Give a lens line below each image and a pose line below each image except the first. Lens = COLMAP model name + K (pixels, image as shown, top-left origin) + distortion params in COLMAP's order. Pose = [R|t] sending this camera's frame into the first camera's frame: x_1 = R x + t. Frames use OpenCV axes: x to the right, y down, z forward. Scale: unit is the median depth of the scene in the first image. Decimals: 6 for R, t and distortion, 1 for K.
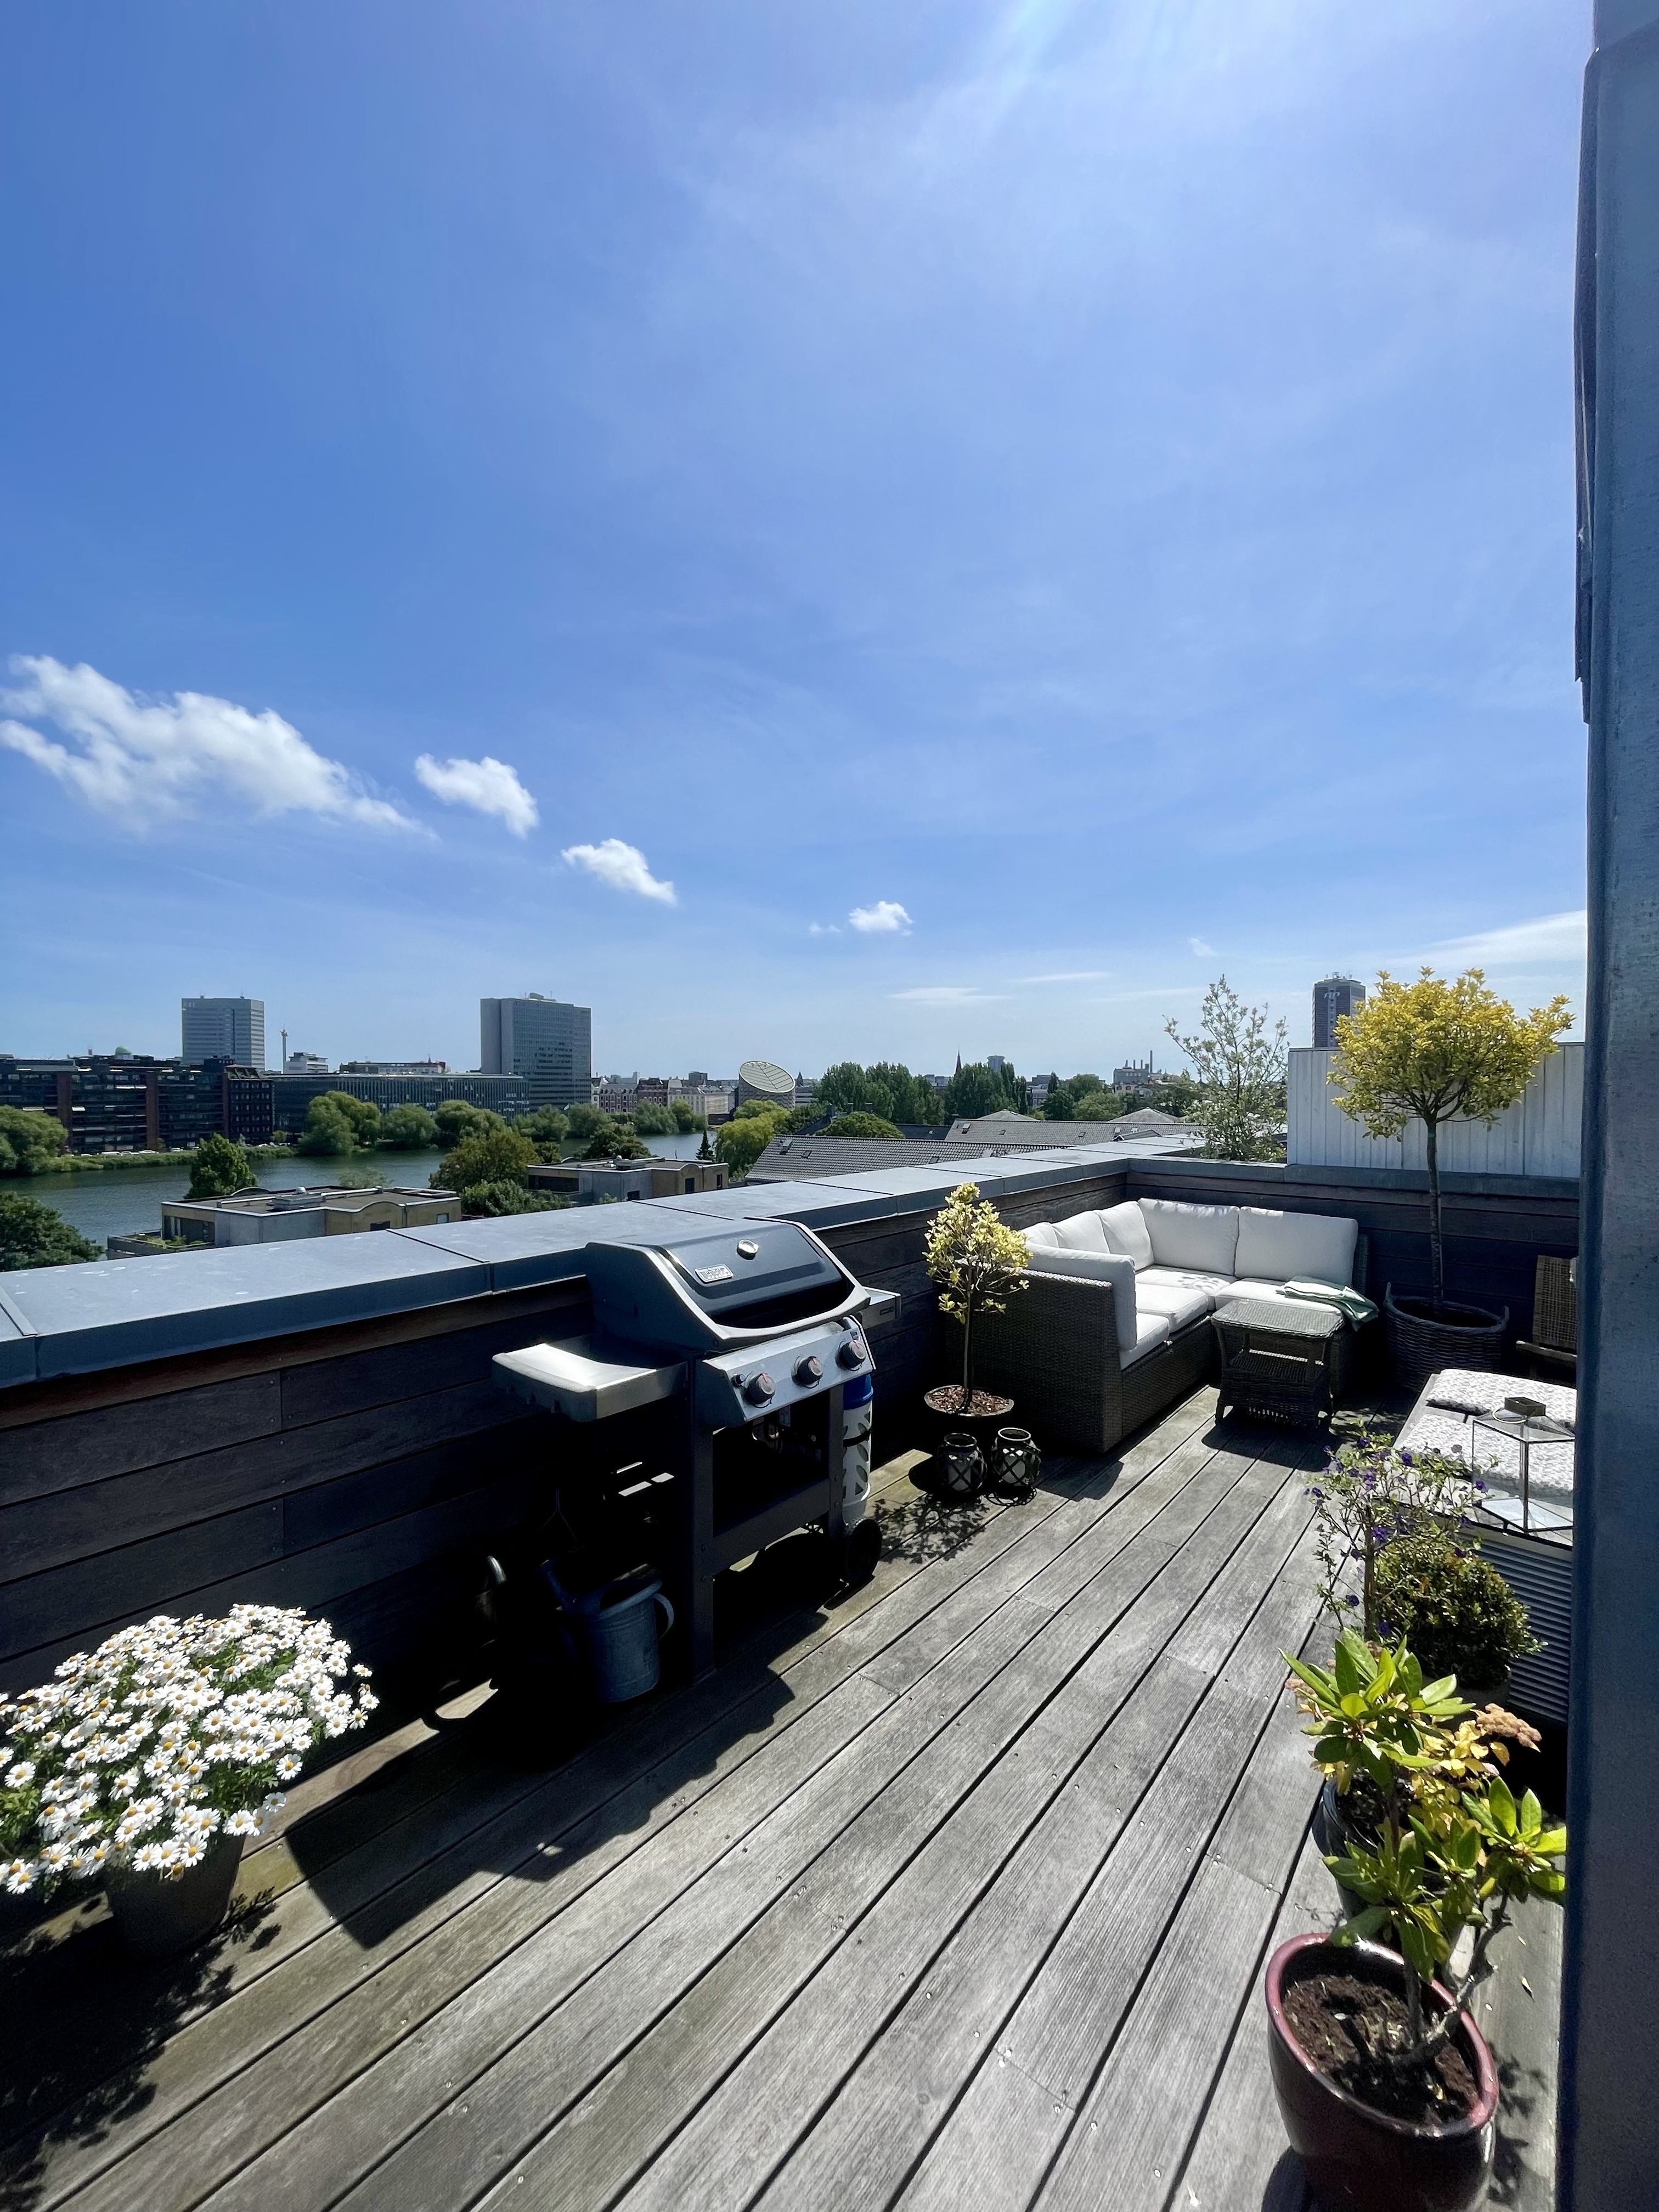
lens RADIAL K [[893.8, 0, 829.5], [0, 893.8, 1106.0], [0, 0, 1]] dist [-0.000267, -0.000240]
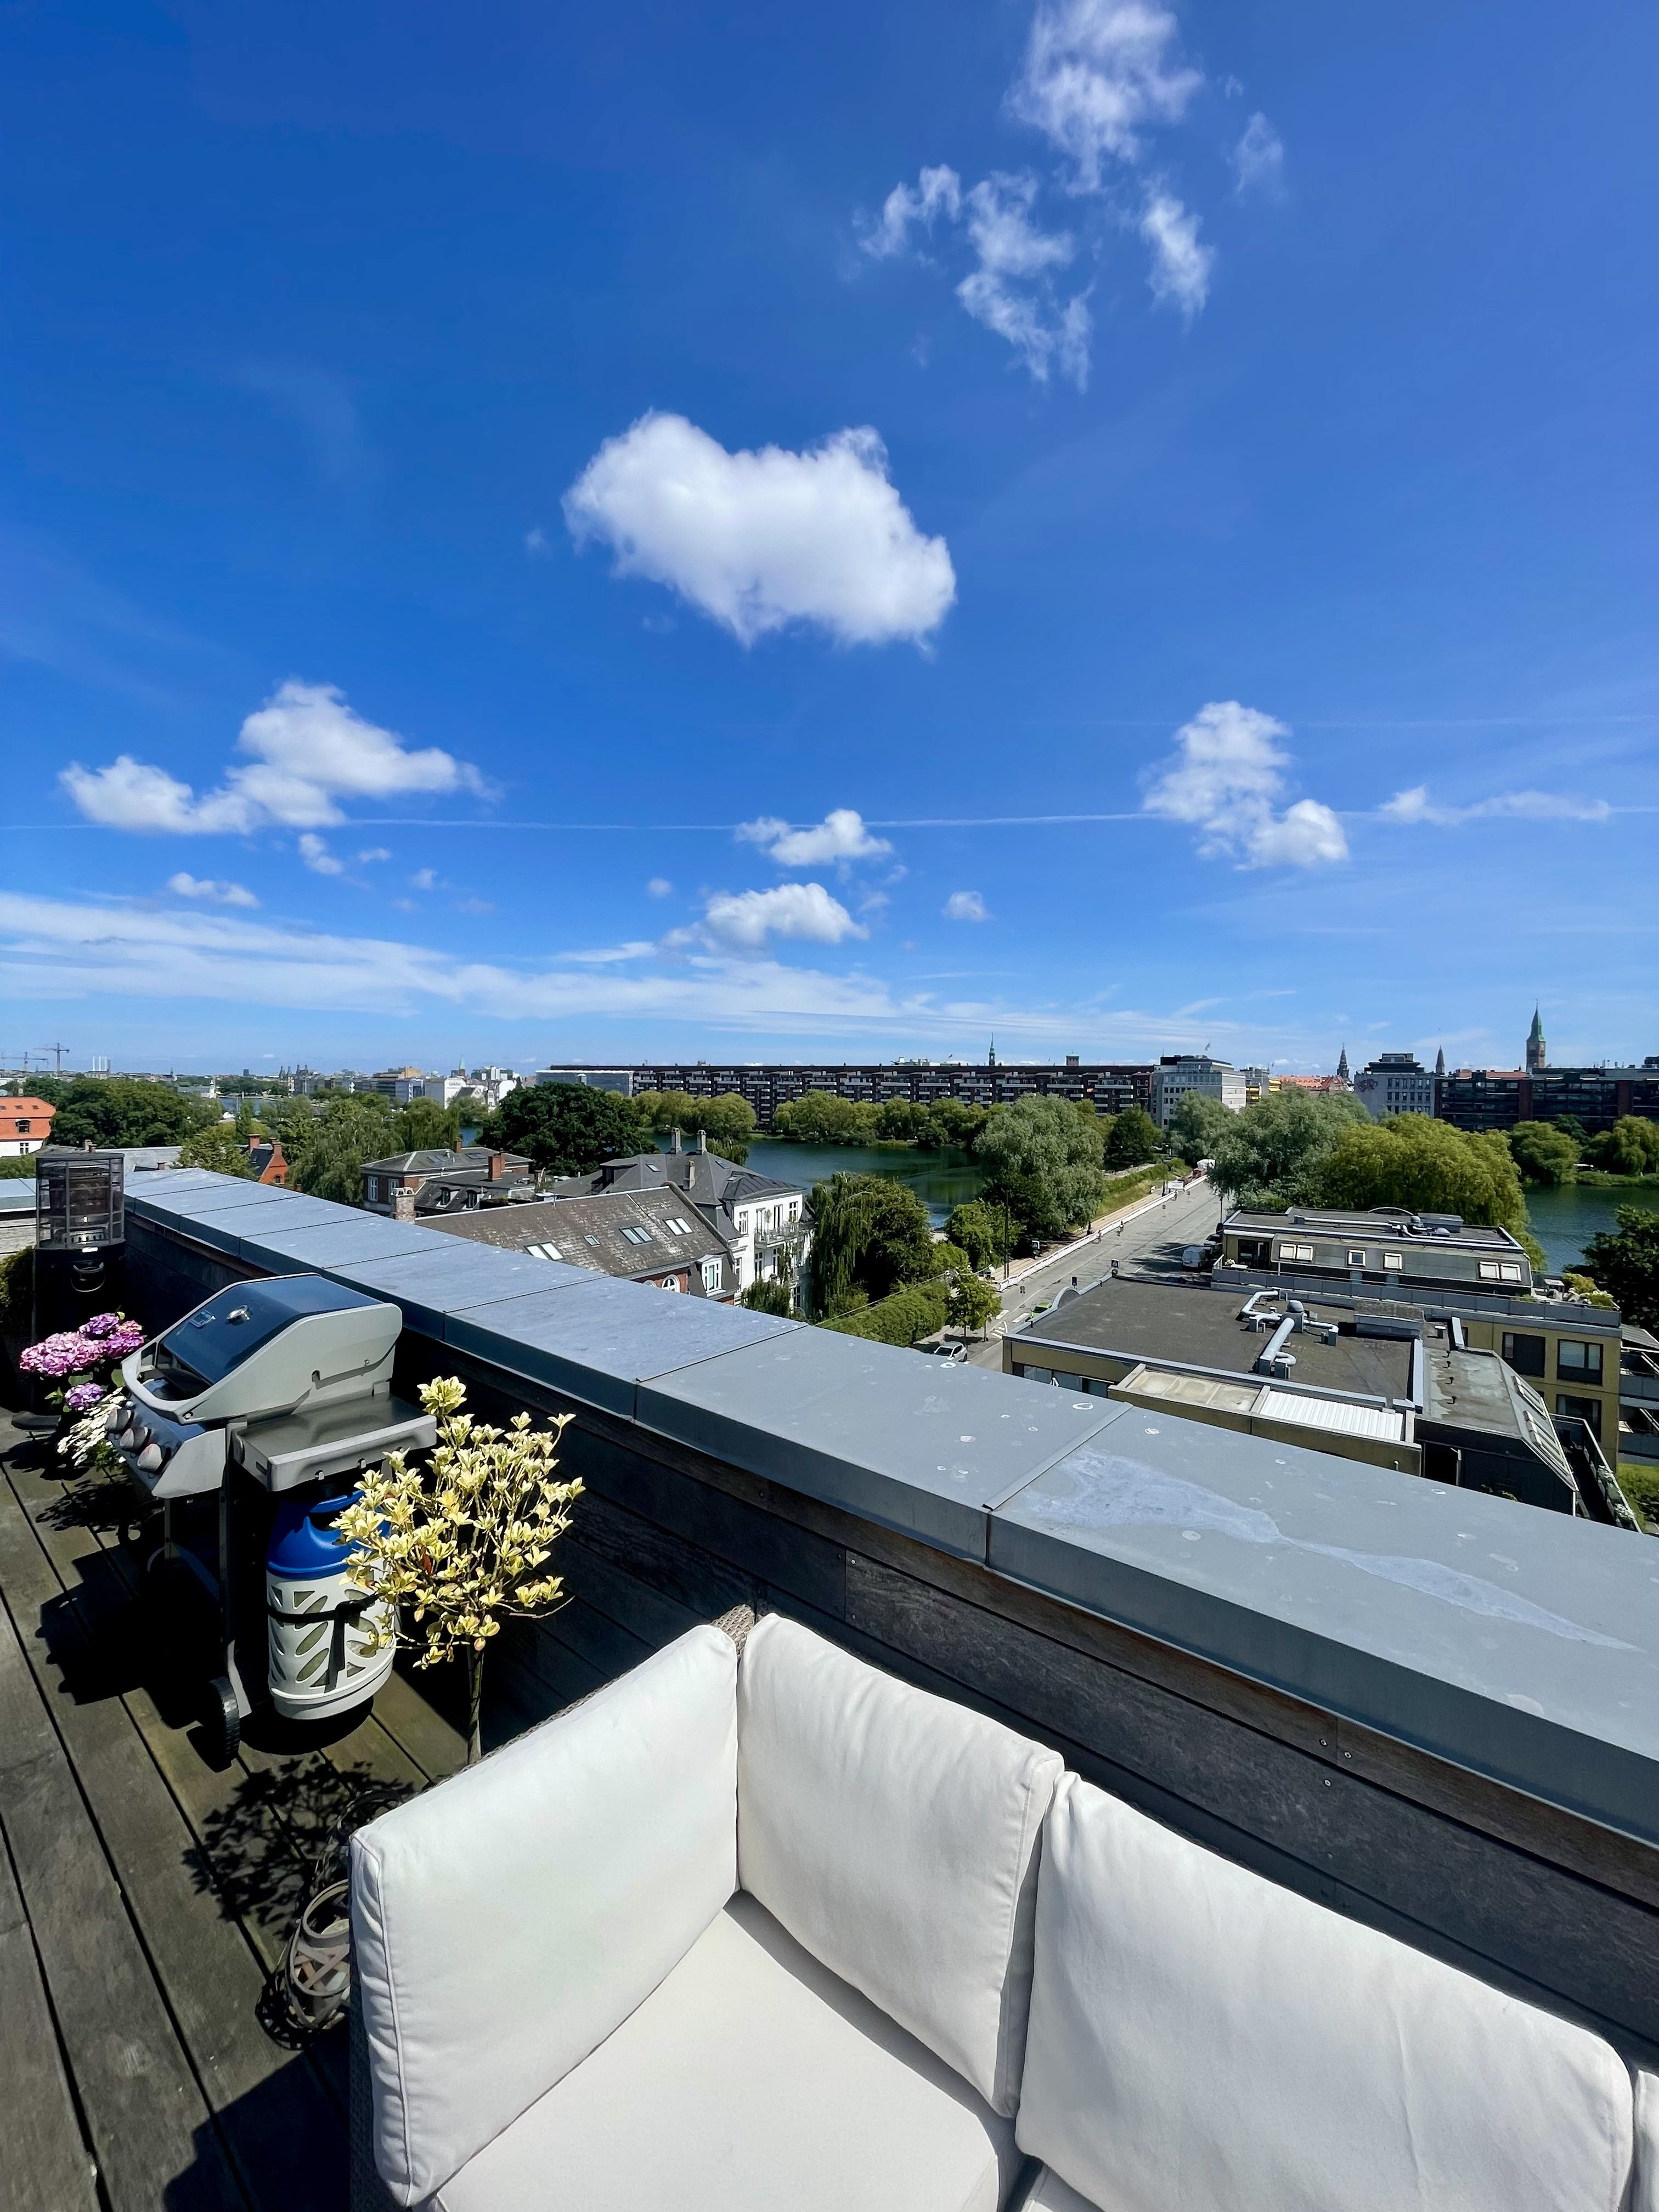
lens RADIAL K [[888.6, 0, 834.3], [0, 888.6, 1062.0], [0, 0, 1]] dist [-0.000826, -0.000267]
pose [[-0.007441, -0.023995, -0.999684, 1.379465], [-0.036292, 0.999060, -0.023710, -0.195956], [0.999314, 0.036104, -0.008305, 2.442197]]
